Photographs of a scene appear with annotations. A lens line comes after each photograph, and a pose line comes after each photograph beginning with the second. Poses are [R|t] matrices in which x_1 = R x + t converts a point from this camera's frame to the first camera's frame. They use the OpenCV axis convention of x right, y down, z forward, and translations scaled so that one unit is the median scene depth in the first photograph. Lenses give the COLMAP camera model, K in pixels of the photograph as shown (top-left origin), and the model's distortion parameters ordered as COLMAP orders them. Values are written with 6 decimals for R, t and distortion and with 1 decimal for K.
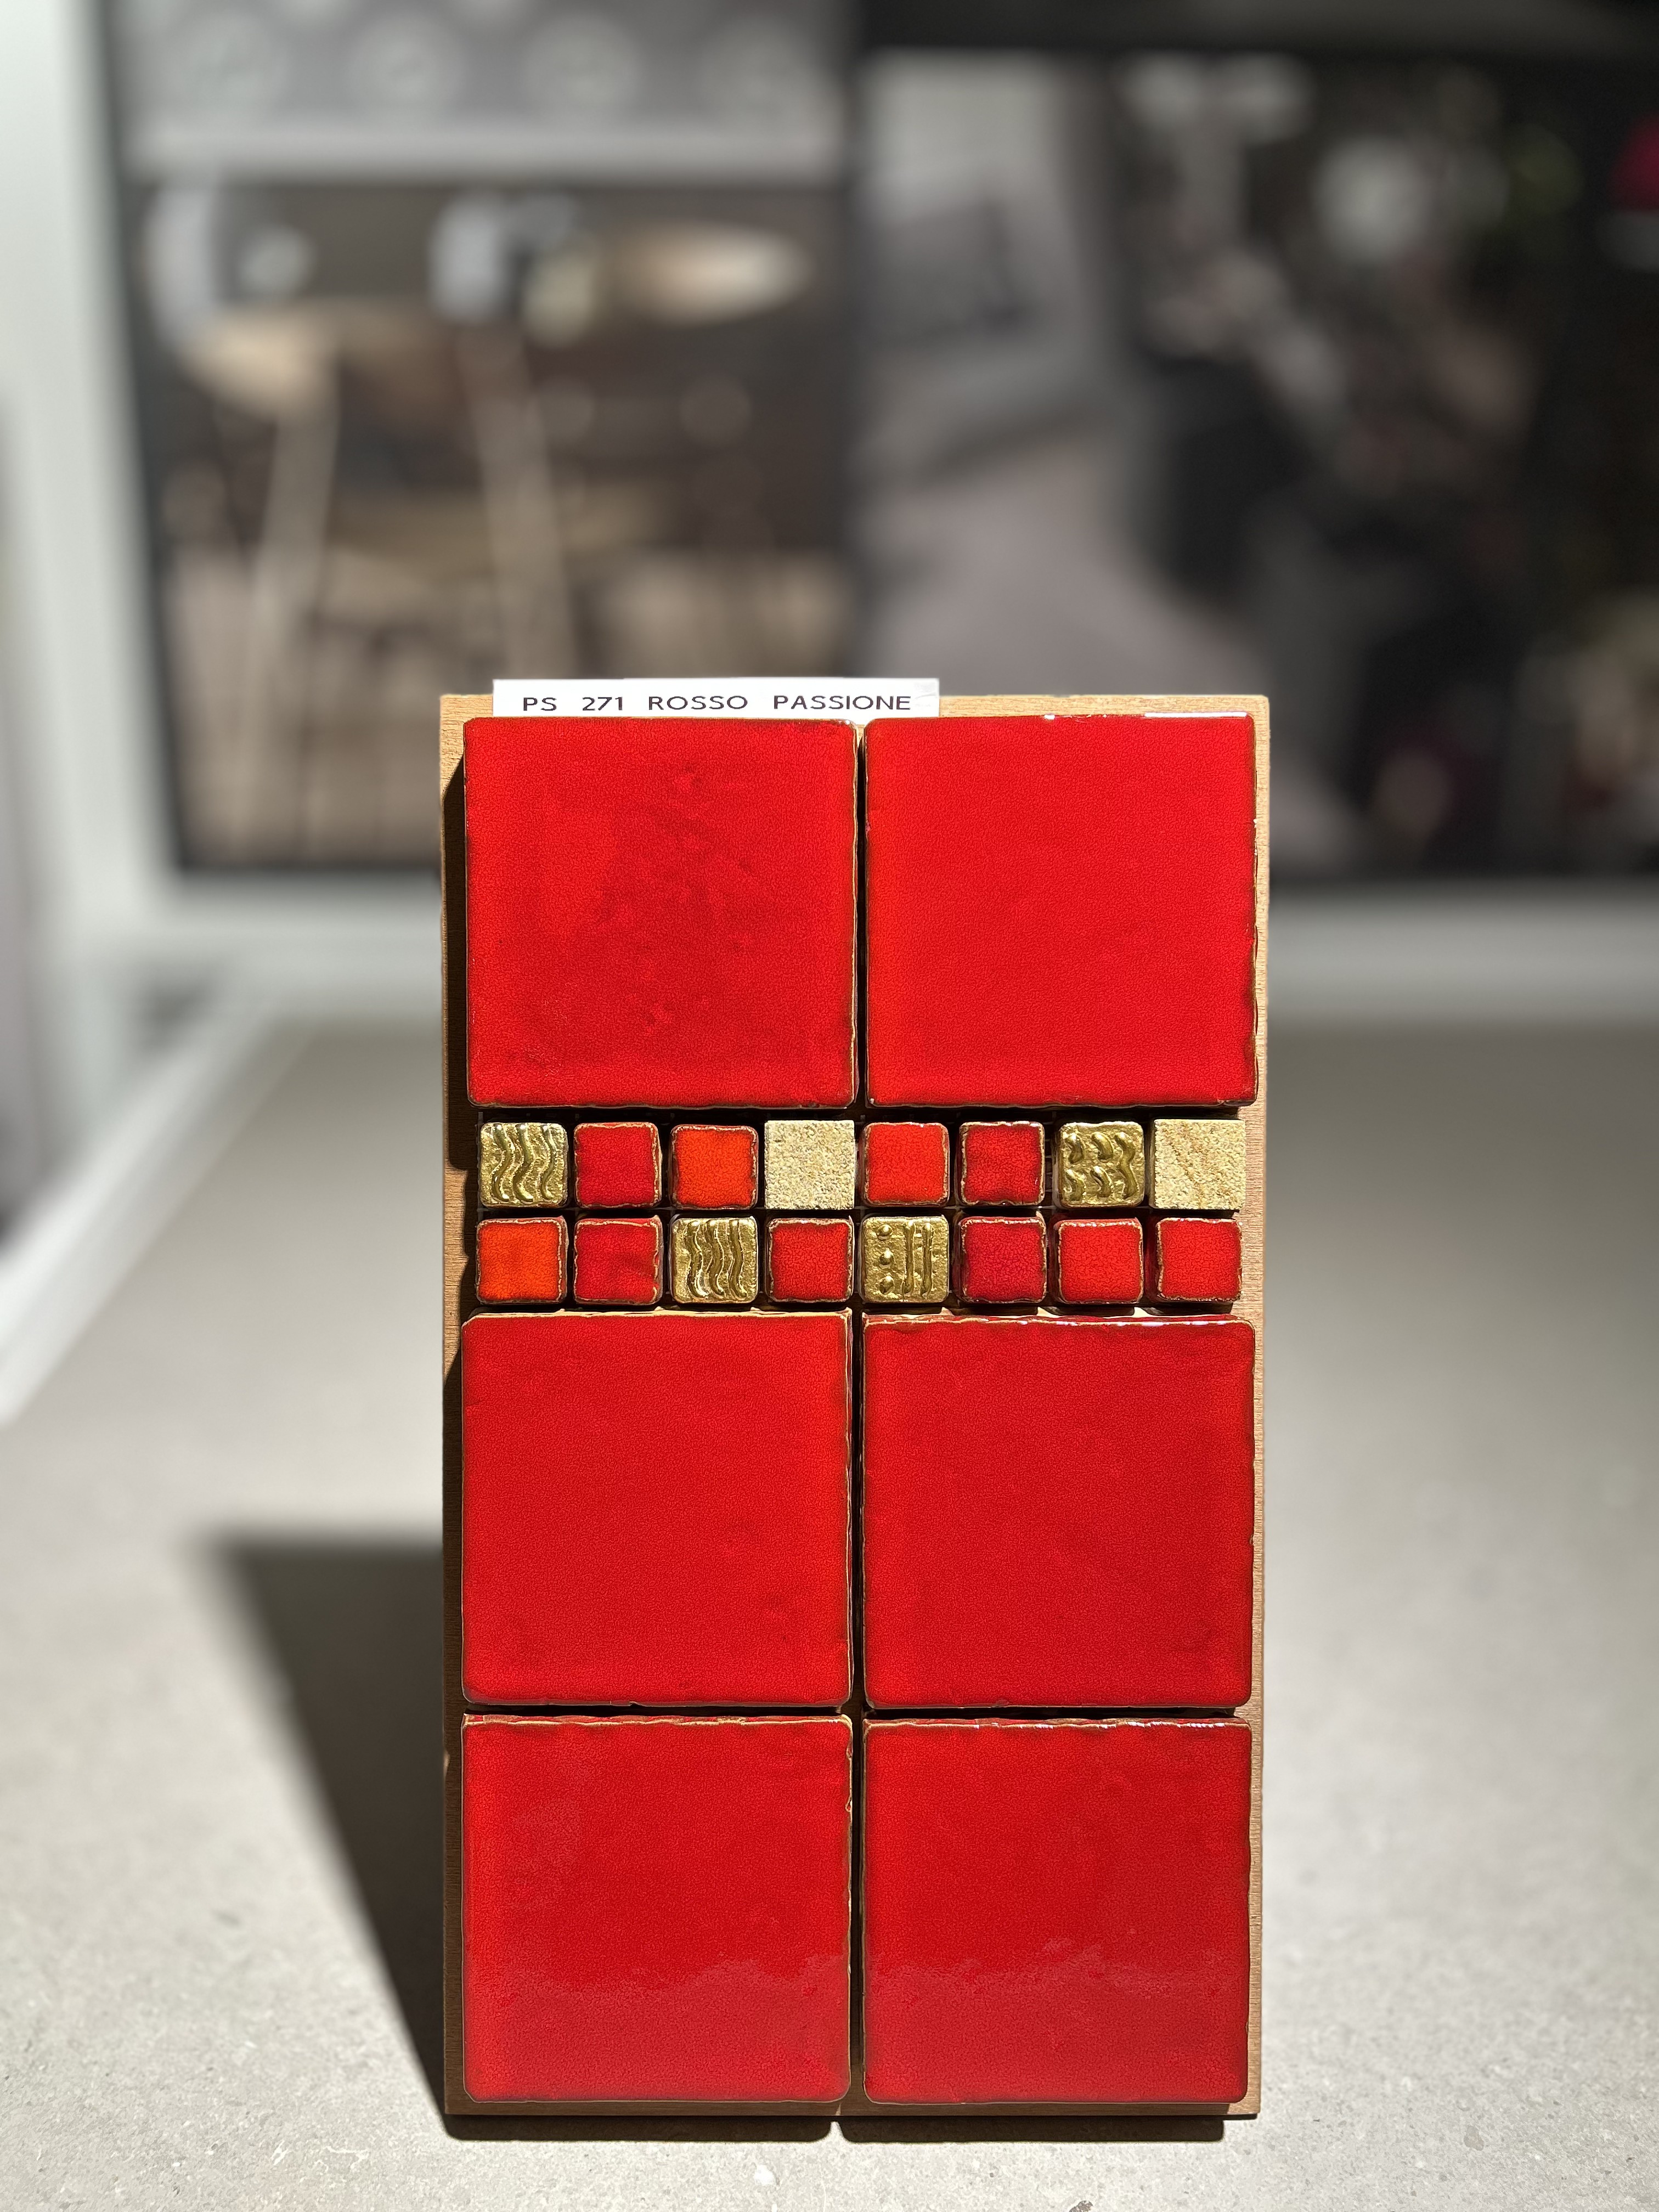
lens RADIAL K [[1662.2, 0, 826.2], [0, 1662.2, 1110.7], [0, 0, 1]] dist [0.064819, -0.081431]
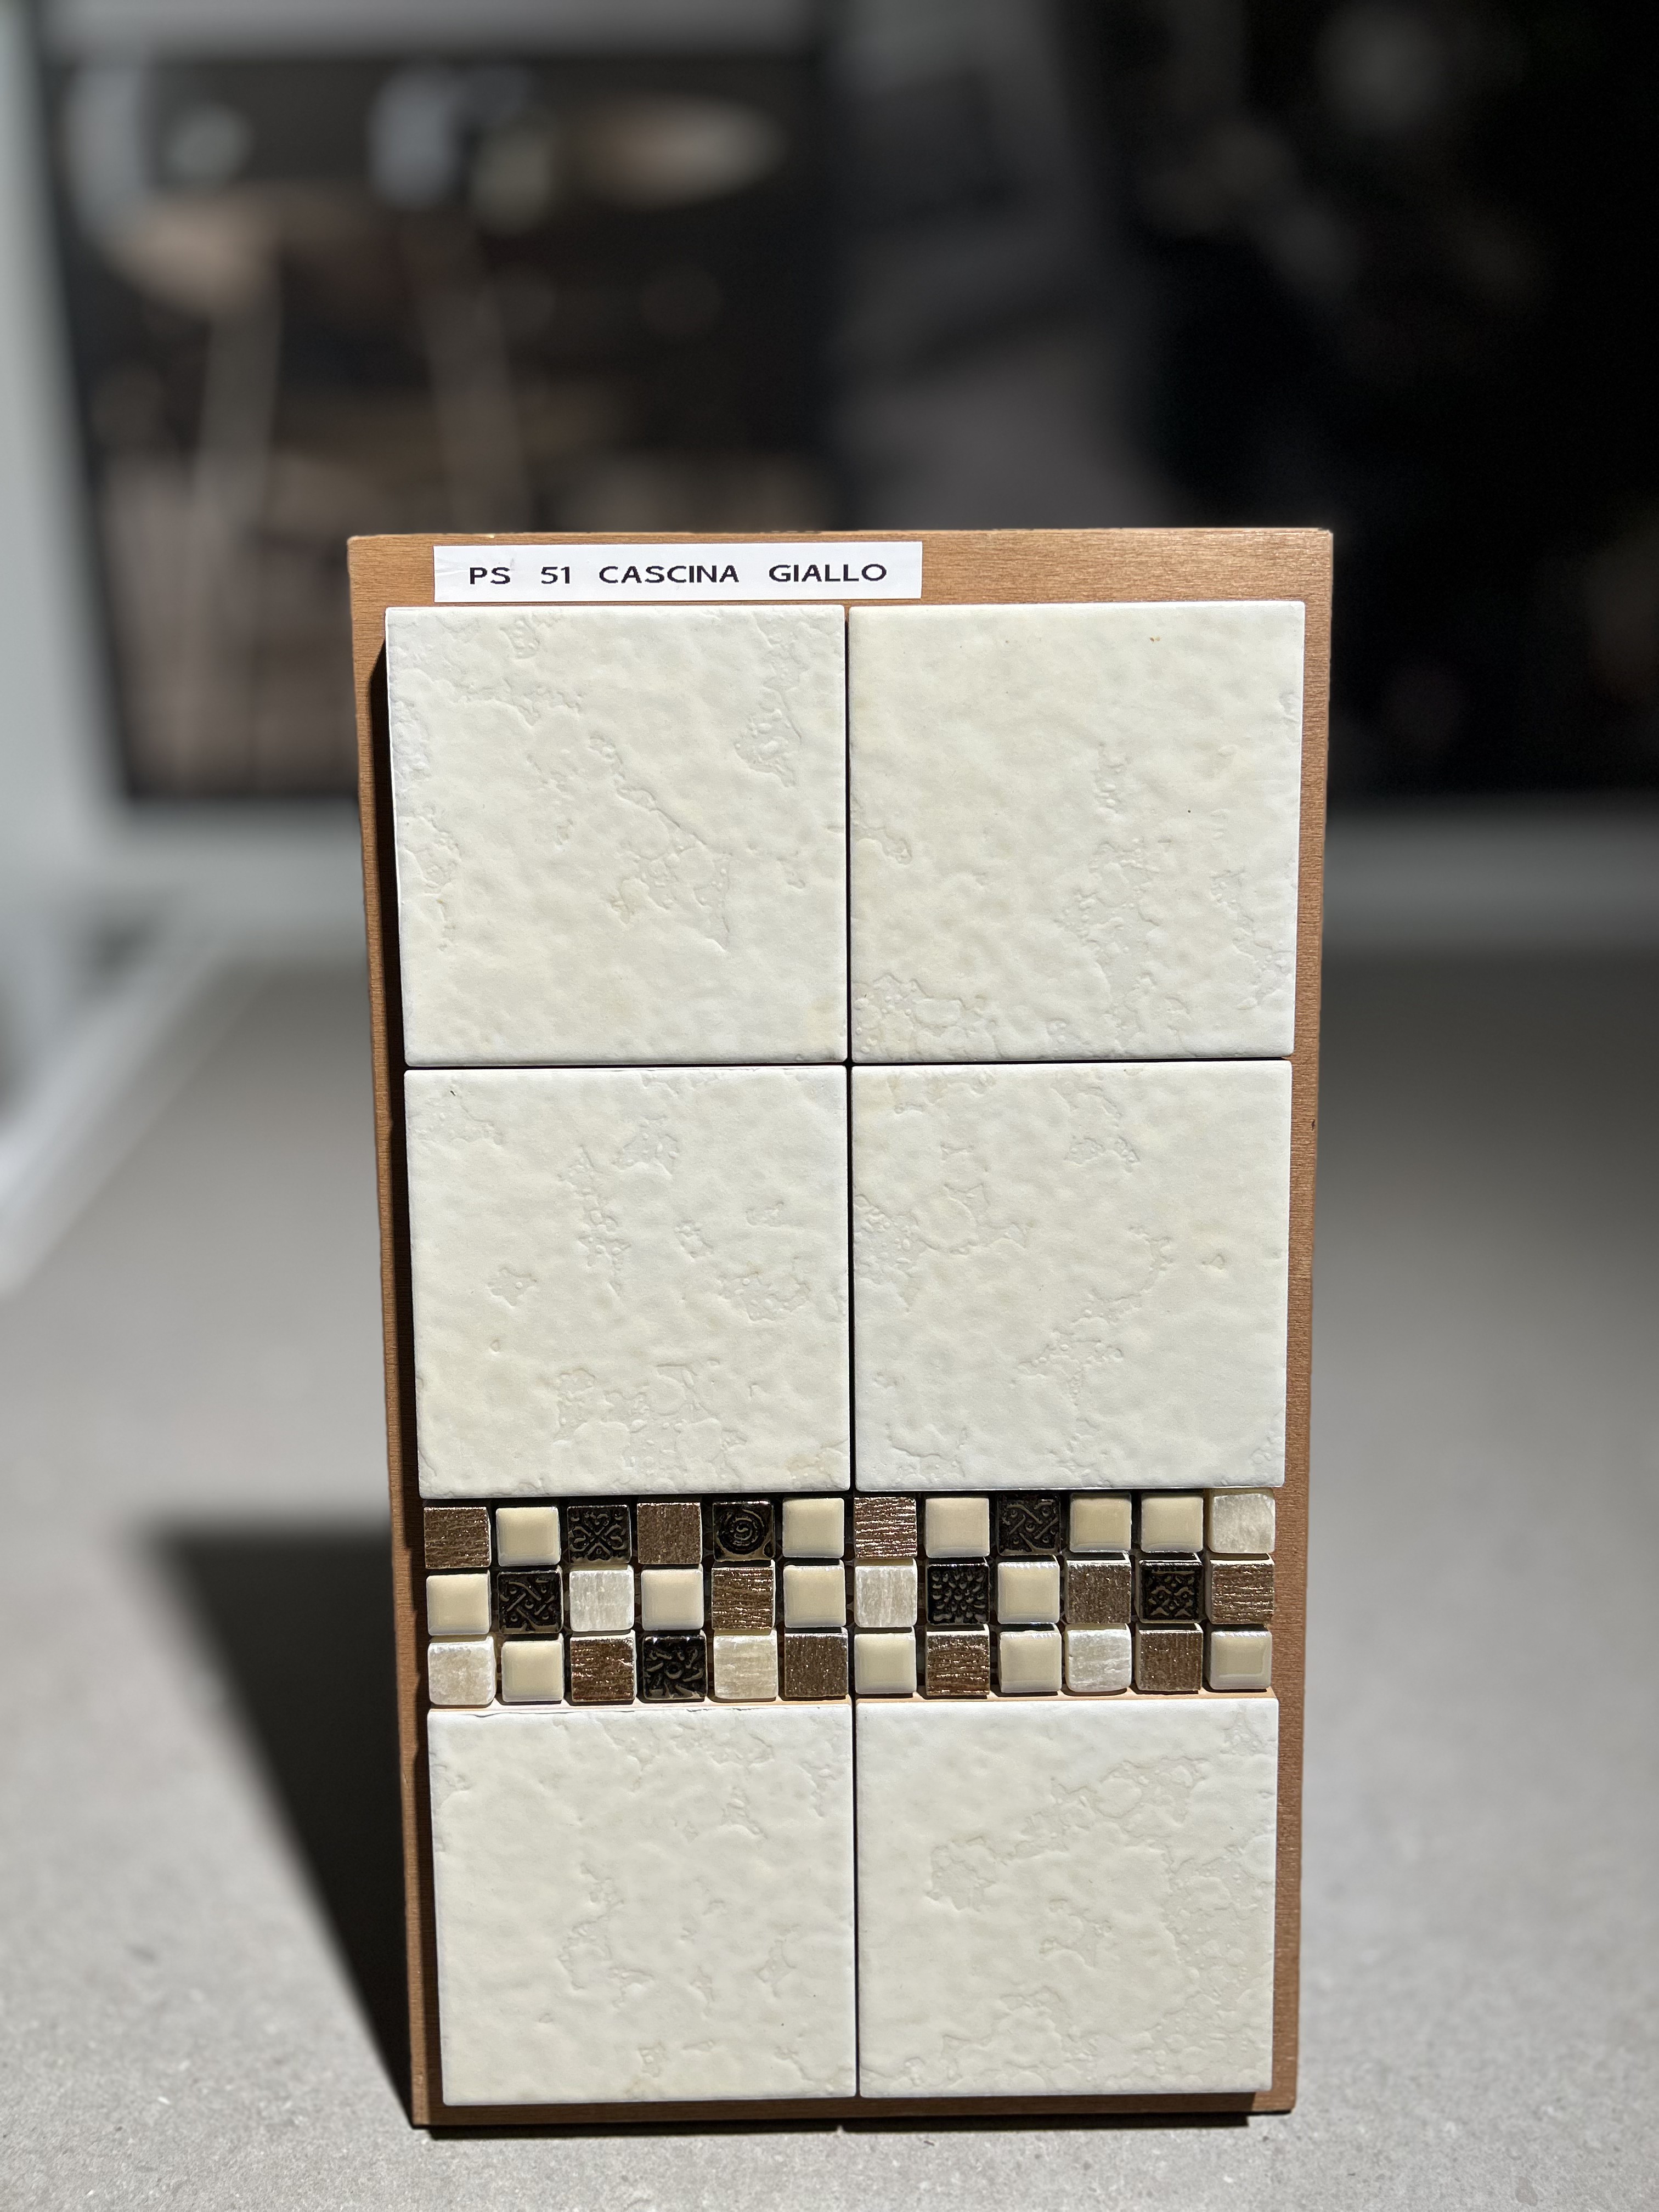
lens RADIAL K [[1669.7, 0, 826.5], [0, 1669.7, 1104.4], [0, 0, 1]] dist [0.074910, -0.092412]
pose [[0.999917, -0.011998, 0.004666, 0.013711], [0.011828, 0.999317, 0.035011, -0.003966], [-0.005083, -0.034953, 0.999376, 0.113571]]
